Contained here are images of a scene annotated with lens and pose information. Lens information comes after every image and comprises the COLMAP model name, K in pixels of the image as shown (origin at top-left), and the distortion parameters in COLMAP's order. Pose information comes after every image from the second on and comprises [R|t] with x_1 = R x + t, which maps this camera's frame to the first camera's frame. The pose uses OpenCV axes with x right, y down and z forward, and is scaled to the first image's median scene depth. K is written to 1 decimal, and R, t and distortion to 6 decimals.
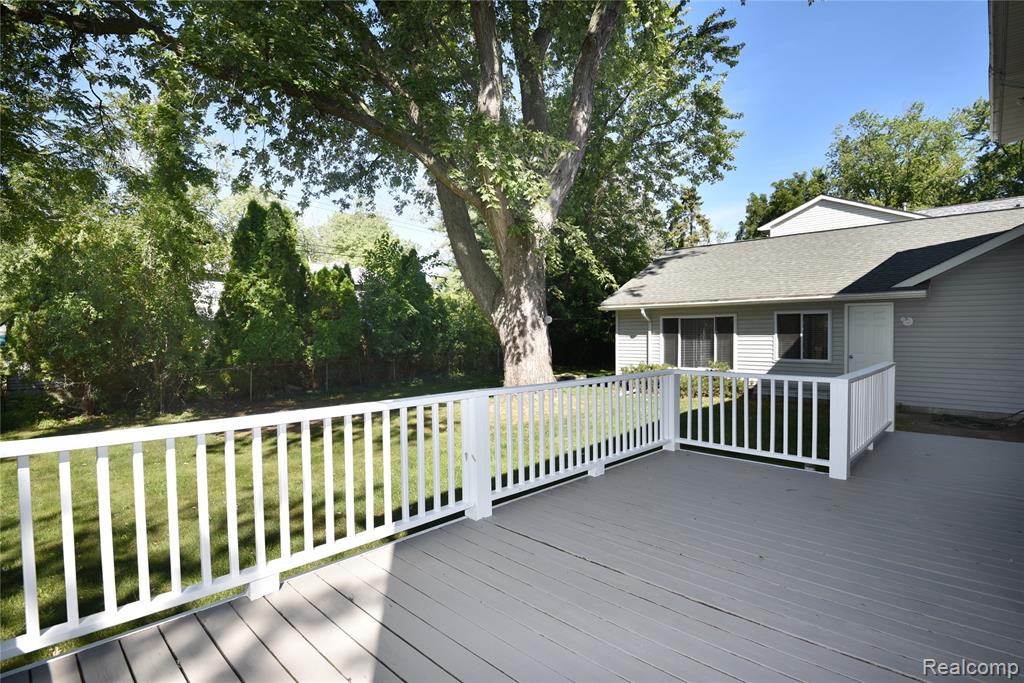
lens RADIAL K [[507.4, 0, 512.0], [0, 507.4, 341.5], [0, 0, 1]] dist [0.003579, -0.020429]
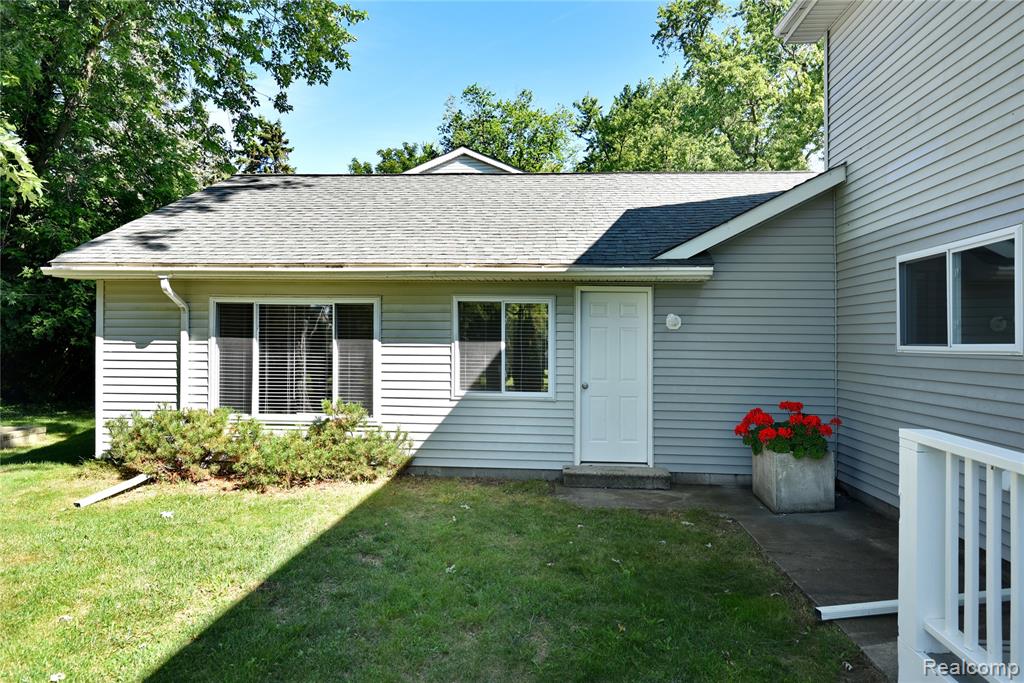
lens RADIAL K [[629.7, 0, 512.0], [0, 629.7, 341.5], [0, 0, 1]] dist [0.003545, 0.000805]
pose [[0.761430, 0.011641, 0.648142, 0.137806], [-0.002138, 0.999878, -0.015447, -0.004816], [-0.648243, 0.010376, 0.761363, 0.417929]]
